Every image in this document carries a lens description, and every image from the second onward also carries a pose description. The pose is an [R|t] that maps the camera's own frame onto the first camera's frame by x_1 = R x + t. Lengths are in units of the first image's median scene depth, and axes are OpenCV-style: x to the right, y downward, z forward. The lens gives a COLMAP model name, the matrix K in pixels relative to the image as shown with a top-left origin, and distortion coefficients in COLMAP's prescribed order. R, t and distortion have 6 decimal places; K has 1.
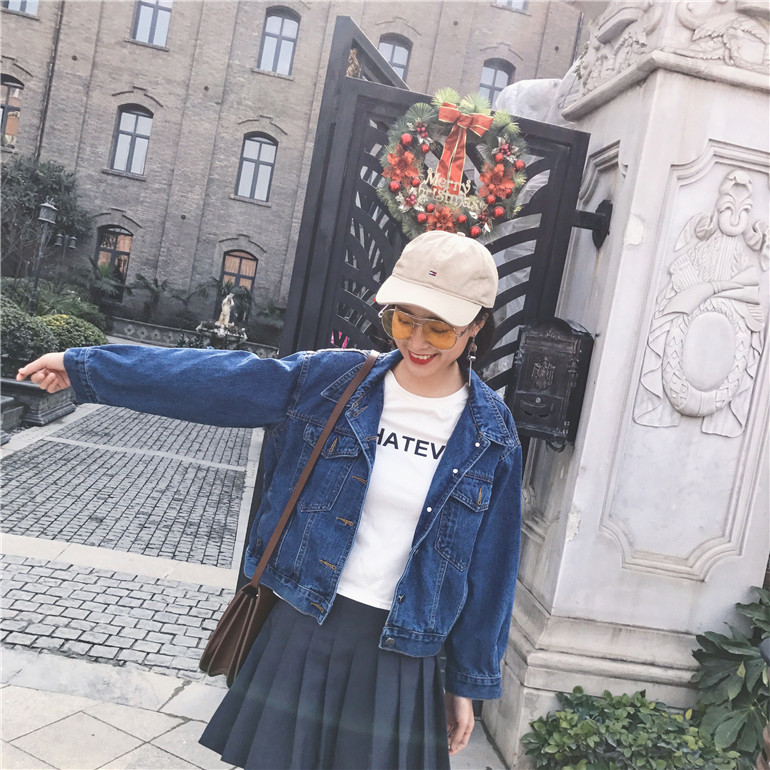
lens RADIAL K [[815.3, 0, 385.0], [0, 815.3, 385.0], [0, 0, 1]] dist [-0.005716, 0.034738]
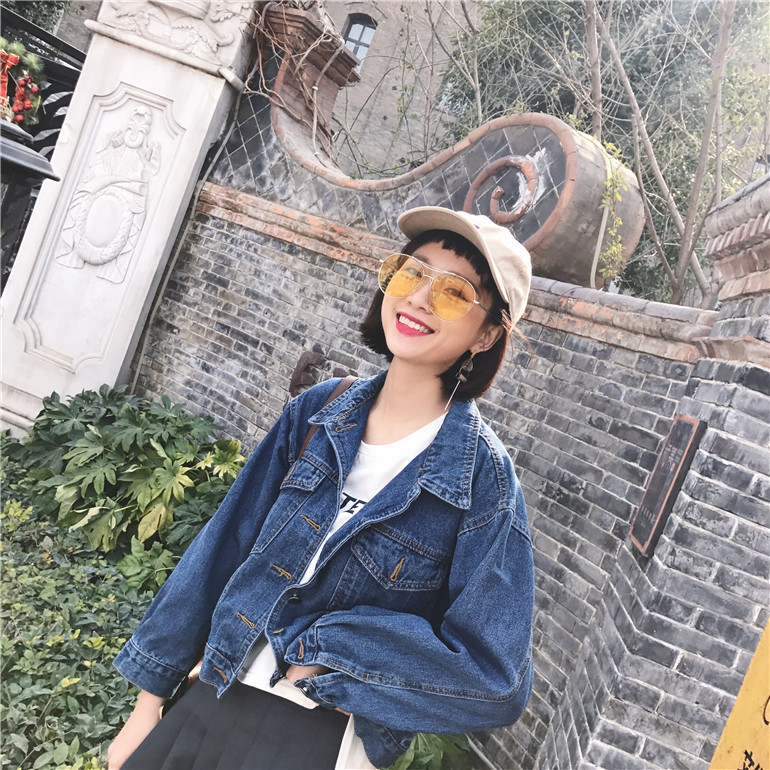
lens RADIAL K [[815.3, 0, 385.0], [0, 815.3, 385.0], [0, 0, 1]] dist [-0.005716, 0.034738]
pose [[0.948764, 0.188919, -0.253290, 1.308680], [-0.202551, 0.978853, -0.028620, 0.189535], [0.242527, 0.078458, 0.966967, -0.297796]]
